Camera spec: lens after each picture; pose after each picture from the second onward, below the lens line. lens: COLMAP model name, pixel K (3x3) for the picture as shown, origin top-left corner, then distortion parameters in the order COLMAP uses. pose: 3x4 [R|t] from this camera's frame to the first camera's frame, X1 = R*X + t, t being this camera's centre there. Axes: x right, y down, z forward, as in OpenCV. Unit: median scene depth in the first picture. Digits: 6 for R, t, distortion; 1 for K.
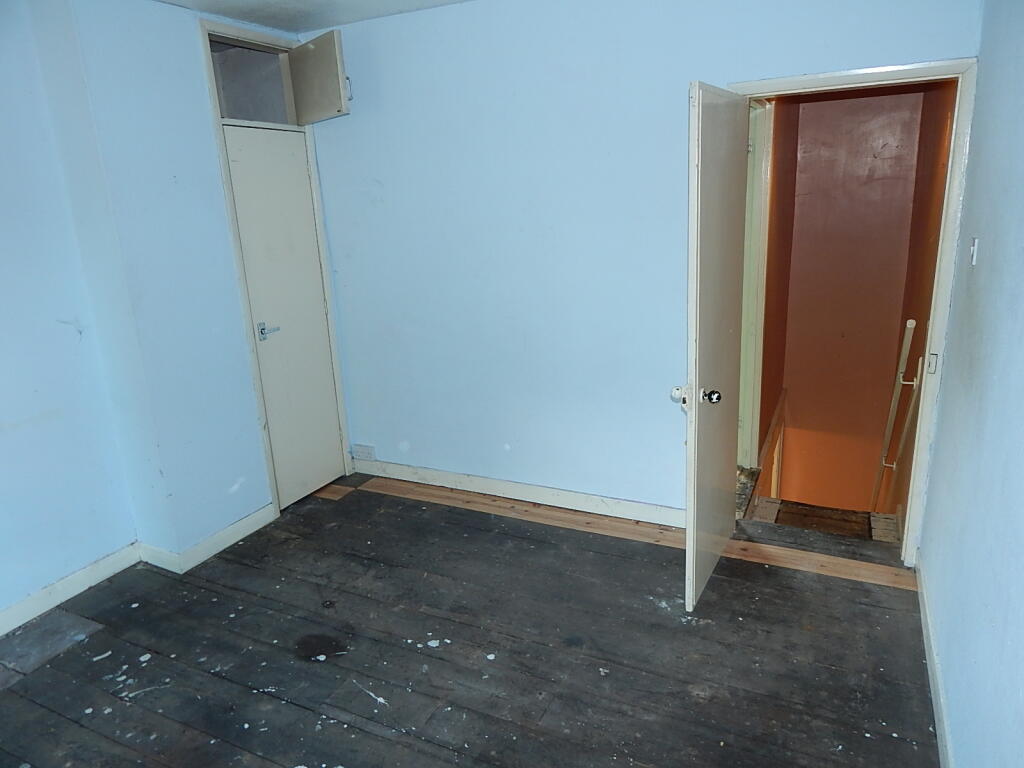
lens RADIAL K [[685.5, 0, 512.7], [0, 685.5, 384.4], [0, 0, 1]] dist [0.009476, 0.002018]
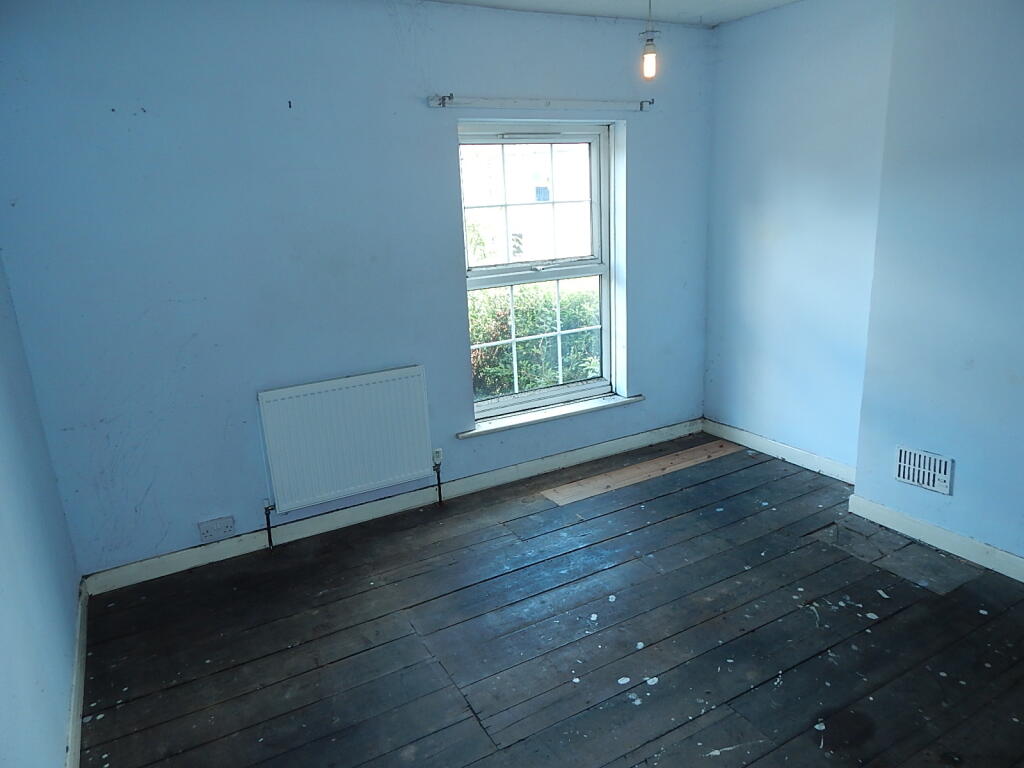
lens RADIAL K [[685.5, 0, 512.5], [0, 685.5, 383.3], [0, 0, 1]] dist [0.009476, 0.002018]
pose [[-0.564458, 0.294894, -0.770990, 0.429911], [-0.152523, 0.880668, 0.448509, -0.268056], [0.811249, 0.370758, -0.452122, 0.896097]]
